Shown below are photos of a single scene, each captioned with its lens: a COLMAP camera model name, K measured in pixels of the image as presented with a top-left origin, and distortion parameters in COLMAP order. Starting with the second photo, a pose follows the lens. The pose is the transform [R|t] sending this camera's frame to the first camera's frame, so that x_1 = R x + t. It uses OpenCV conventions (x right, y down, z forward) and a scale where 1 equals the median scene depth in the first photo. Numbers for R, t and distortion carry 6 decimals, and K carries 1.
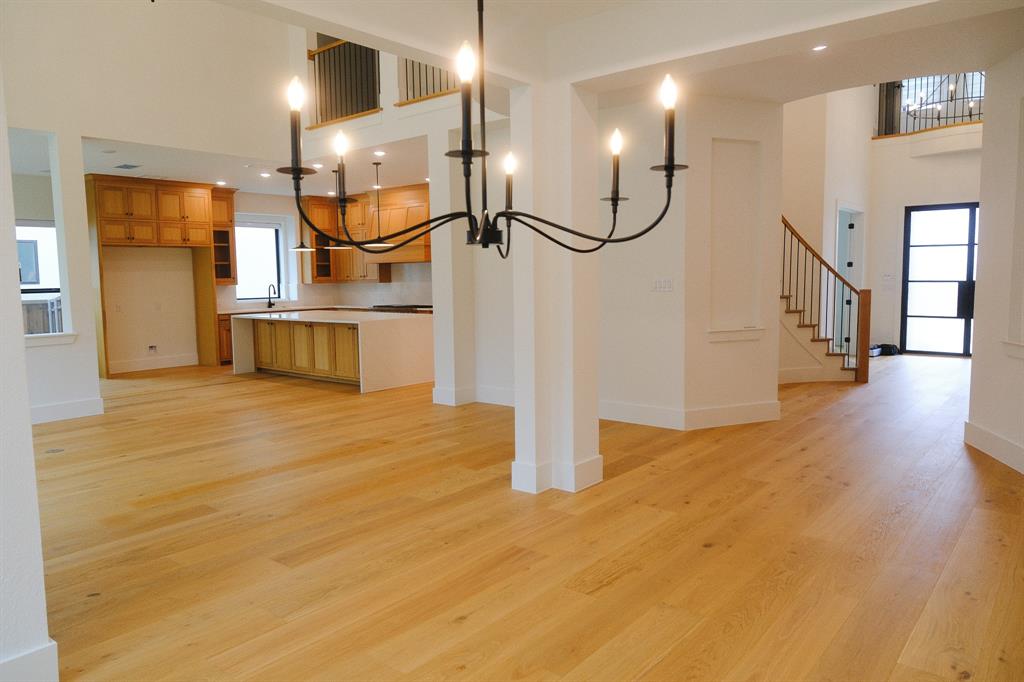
lens RADIAL K [[714.1, 0, 512.0], [0, 714.1, 341.0], [0, 0, 1]] dist [-0.010404, -0.003384]
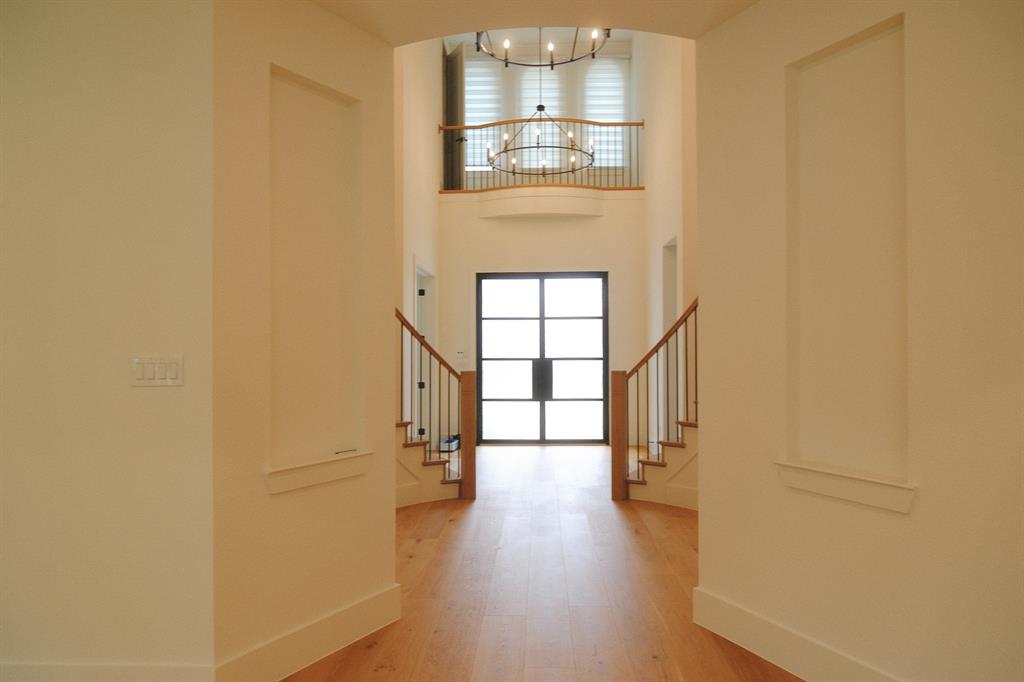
lens RADIAL K [[714.1, 0, 512.0], [0, 714.1, 341.0], [0, 0, 1]] dist [-0.010404, -0.003384]
pose [[0.800528, 0.012511, 0.599165, 0.070562], [0.051854, 0.994587, -0.090048, -0.027193], [-0.597048, 0.103155, 0.795545, 0.299166]]
